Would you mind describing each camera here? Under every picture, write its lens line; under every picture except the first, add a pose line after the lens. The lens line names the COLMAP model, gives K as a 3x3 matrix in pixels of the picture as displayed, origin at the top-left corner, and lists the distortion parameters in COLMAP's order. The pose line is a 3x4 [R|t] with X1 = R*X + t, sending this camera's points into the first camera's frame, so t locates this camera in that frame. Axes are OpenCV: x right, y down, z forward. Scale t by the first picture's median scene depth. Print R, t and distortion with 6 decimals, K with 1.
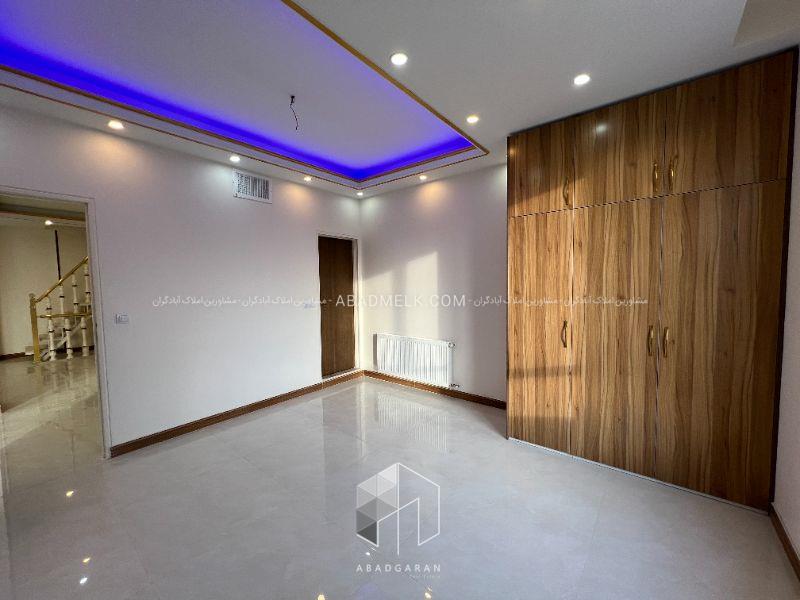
lens RADIAL K [[322.5, 0, 398.6], [0, 322.5, 300.9], [0, 0, 1]] dist [0.002583, 0.000023]
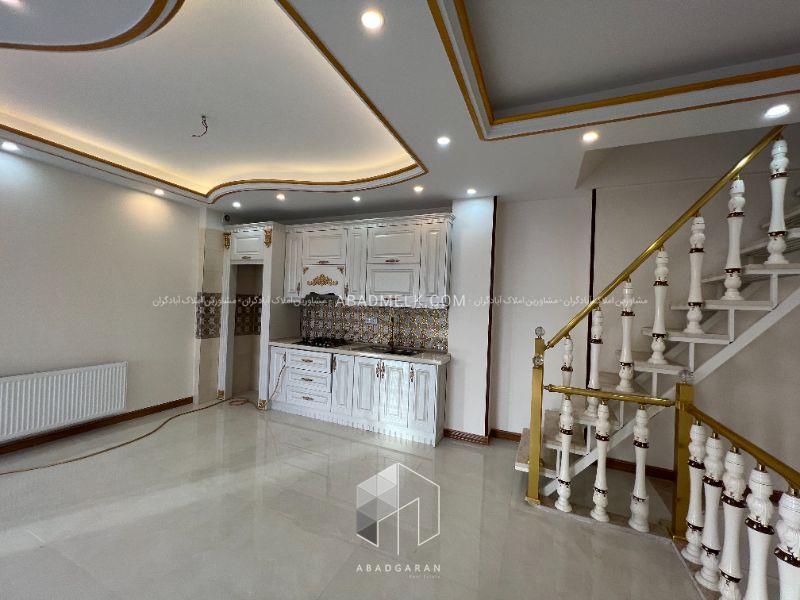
lens RADIAL K [[322.5, 0, 400.0], [0, 322.5, 299.5], [0, 0, 1]] dist [0.002583, 0.000023]
pose [[0.240845, 0.017479, -0.970406, -0.725839], [-0.096854, 0.995280, -0.006111, -0.035997], [0.965719, 0.095460, 0.241401, 0.677592]]
